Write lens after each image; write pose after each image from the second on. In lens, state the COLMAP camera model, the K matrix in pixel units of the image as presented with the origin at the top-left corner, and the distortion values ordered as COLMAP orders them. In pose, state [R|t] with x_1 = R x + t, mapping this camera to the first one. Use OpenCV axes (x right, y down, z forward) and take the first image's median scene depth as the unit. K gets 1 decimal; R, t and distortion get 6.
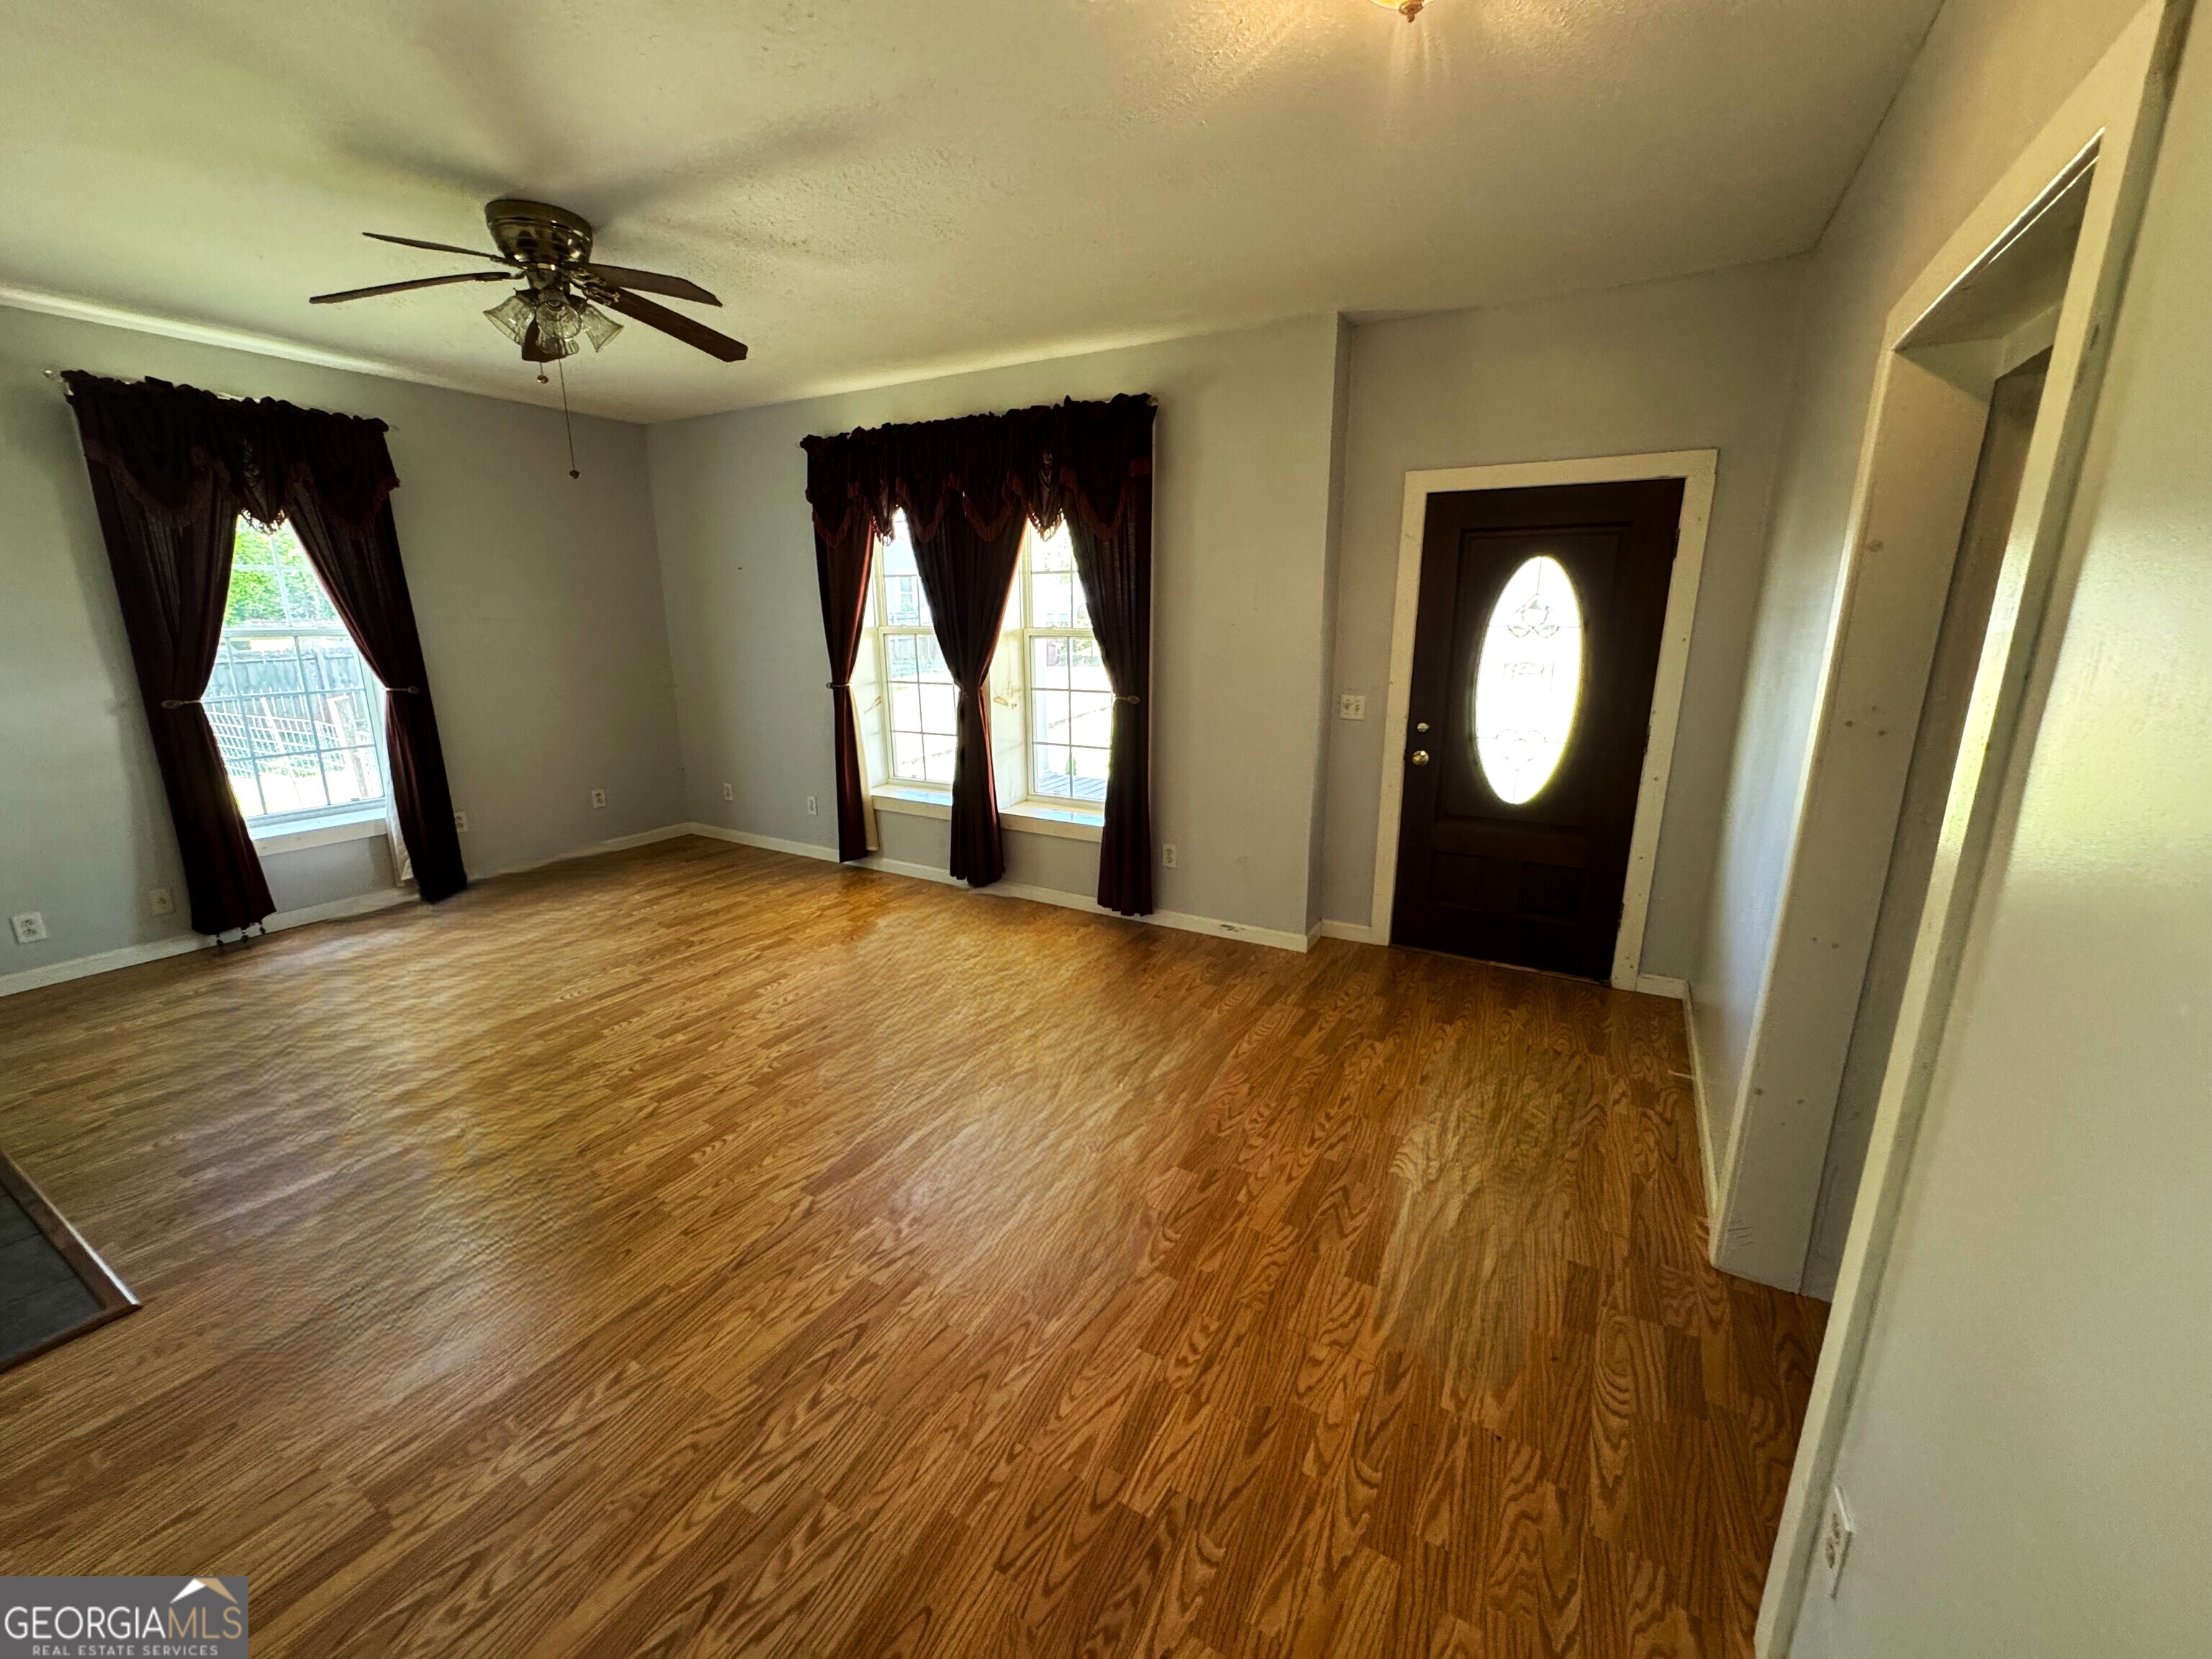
lens RADIAL K [[884.9, 0, 1102.0], [0, 884.9, 831.5], [0, 0, 1]] dist [-0.005761, 0.000390]
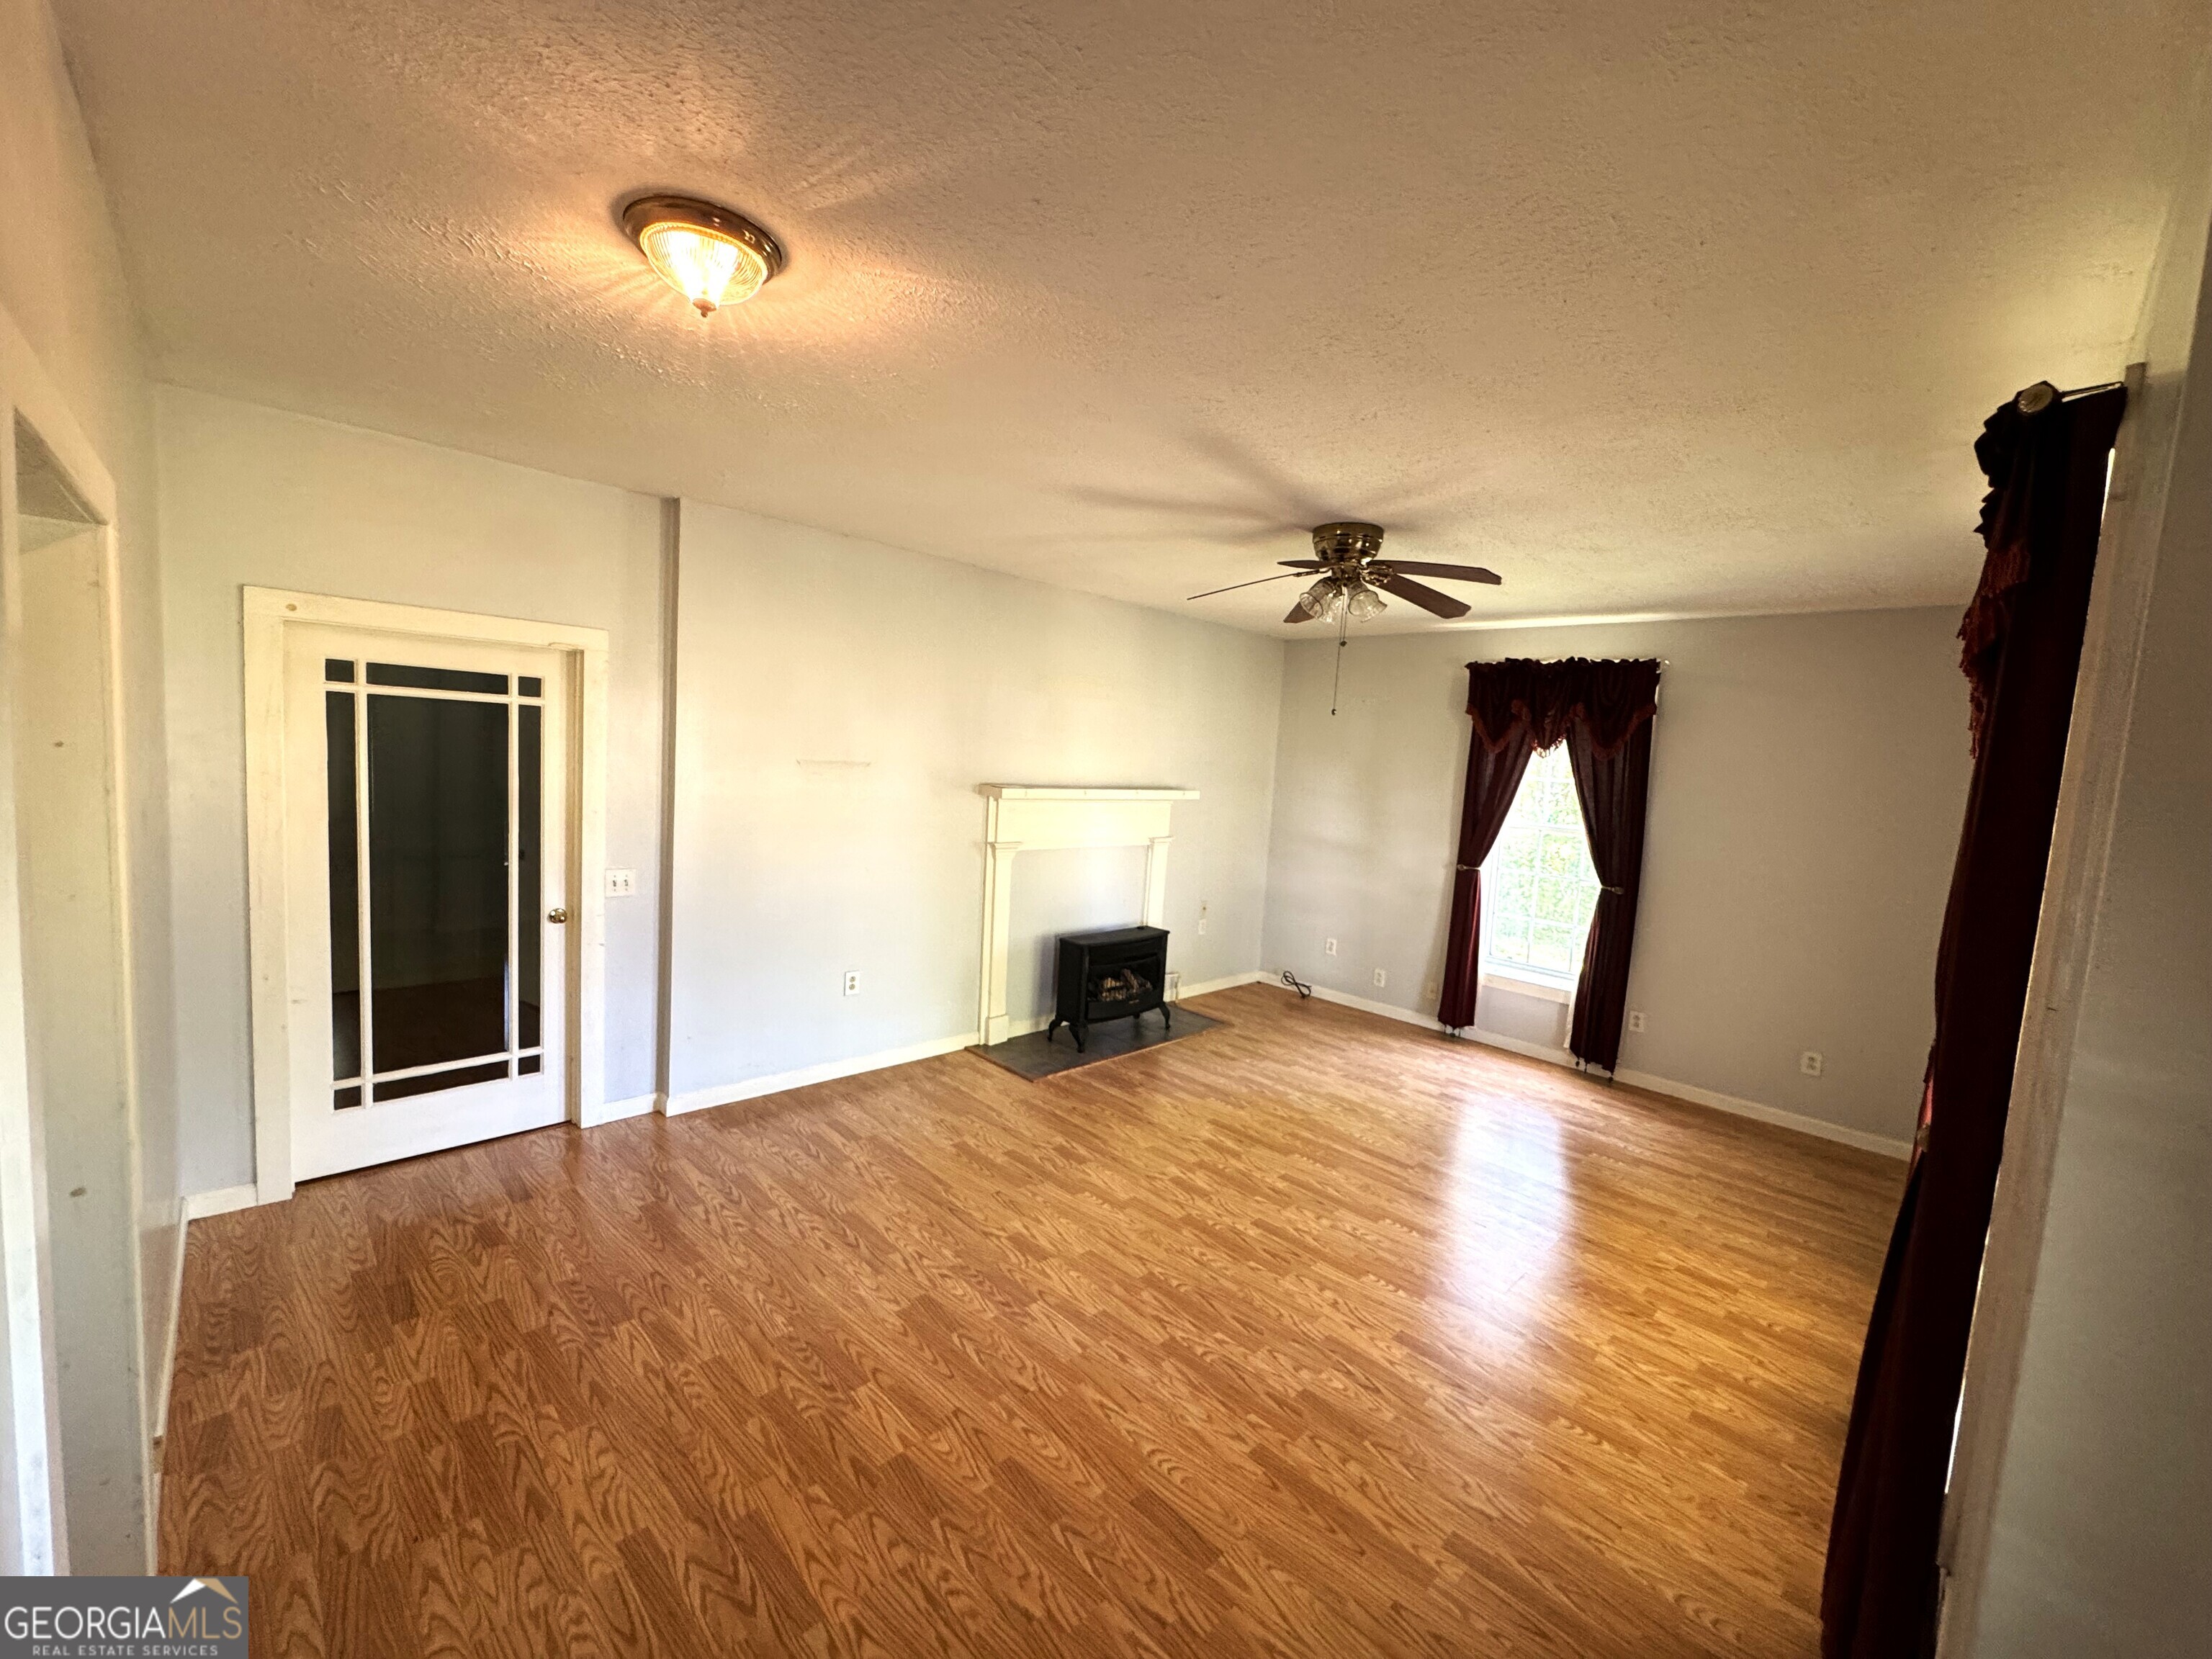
lens RADIAL K [[884.9, 0, 1105.0], [0, 884.9, 824.9], [0, 0, 1]] dist [-0.005761, 0.000390]
pose [[-0.268136, 0.061426, -0.961421, 0.657386], [-0.294311, 0.945032, 0.142461, -0.303809], [0.917324, 0.321156, -0.235319, 0.950013]]
